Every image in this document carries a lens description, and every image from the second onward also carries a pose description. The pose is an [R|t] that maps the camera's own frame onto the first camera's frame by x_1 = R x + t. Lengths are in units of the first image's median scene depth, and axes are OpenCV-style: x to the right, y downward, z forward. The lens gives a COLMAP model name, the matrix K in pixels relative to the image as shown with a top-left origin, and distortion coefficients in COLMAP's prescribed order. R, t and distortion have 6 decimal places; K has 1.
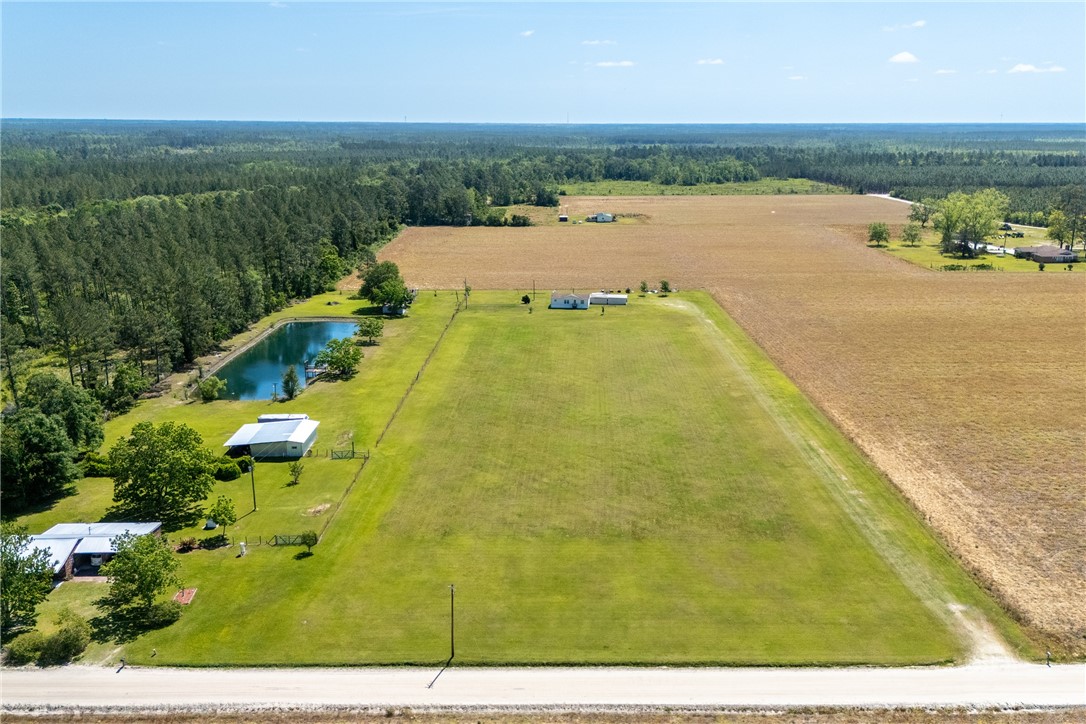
lens RADIAL K [[989.8, 0, 581.3], [0, 989.8, 360.1], [0, 0, 1]] dist [0.114366, -0.155424]
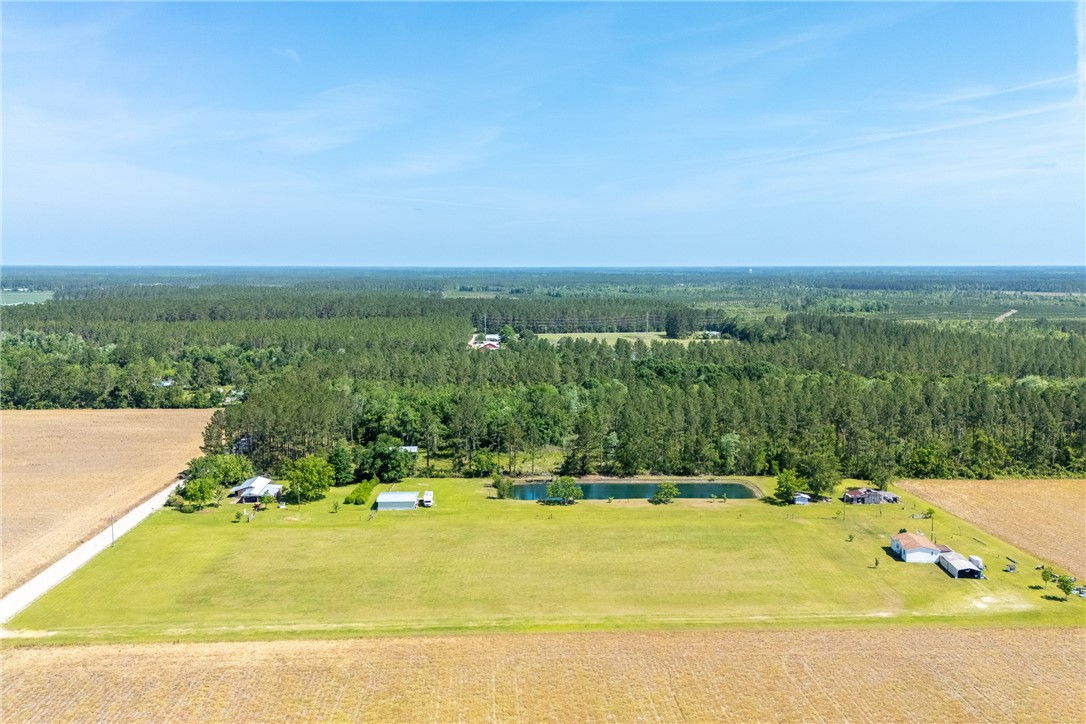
lens RADIAL K [[950.0, 0, 491.7], [0, 950.0, 361.6], [0, 0, 1]] dist [0.102266, -0.076253]
pose [[-0.015941, 0.111663, -0.993618, 1.242839], [-0.222406, 0.968453, 0.112403, -0.355439], [0.974824, 0.222778, 0.009396, 1.021904]]
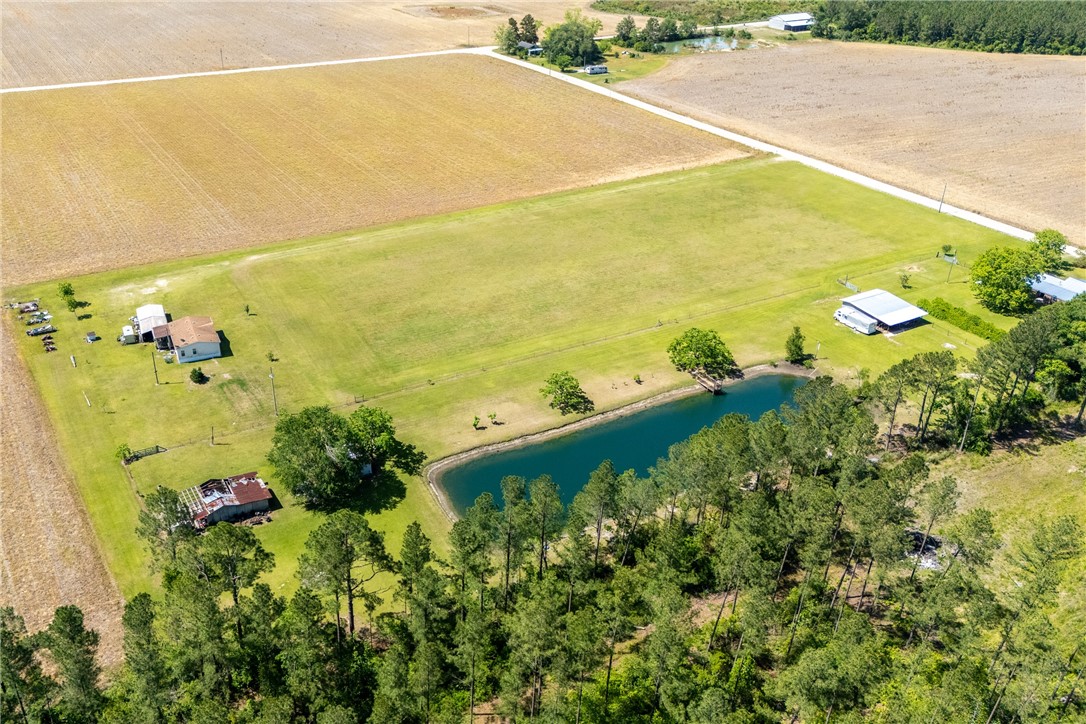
lens RADIAL K [[950.0, 0, 491.7], [0, 950.0, 361.6], [0, 0, 1]] dist [0.102266, -0.076253]
pose [[-0.499137, -0.423995, 0.755705, -0.939237], [0.170989, 0.806771, 0.565583, -0.591399], [-0.849485, 0.411521, -0.330190, 1.722668]]
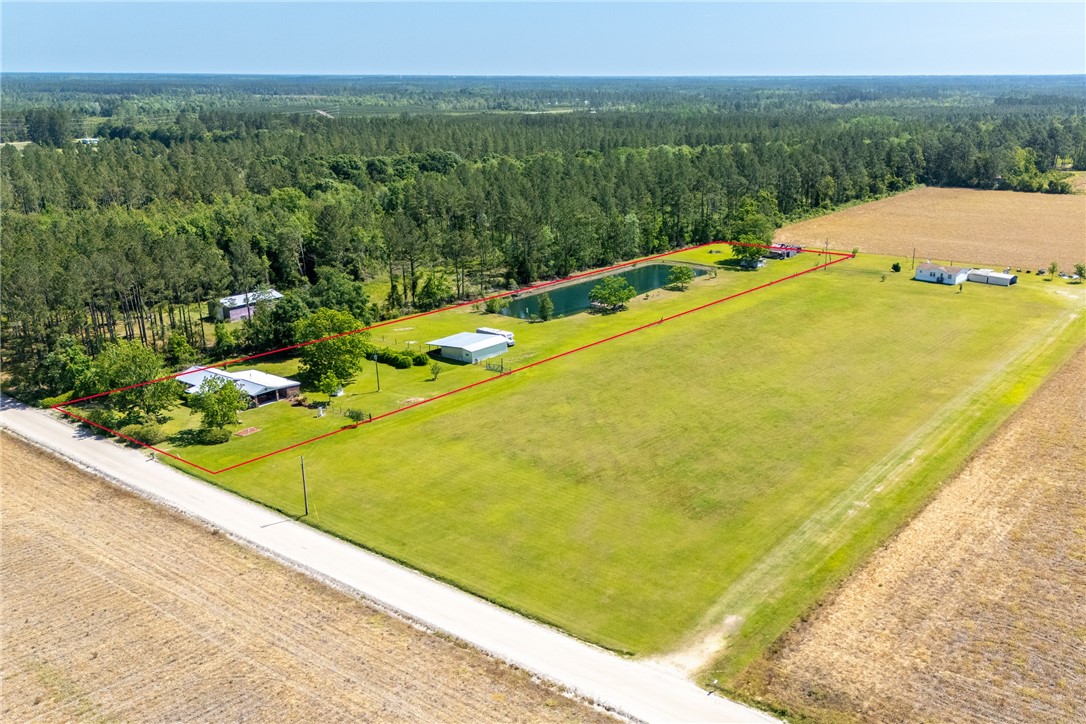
lens RADIAL K [[989.8, 0, 581.3], [0, 989.8, 360.1], [0, 0, 1]] dist [0.114366, -0.155424]
pose [[0.783832, 0.168494, -0.597677, 0.483294], [-0.143401, 0.985583, 0.089785, -0.029633], [0.604188, 0.015331, 0.796694, 0.124520]]
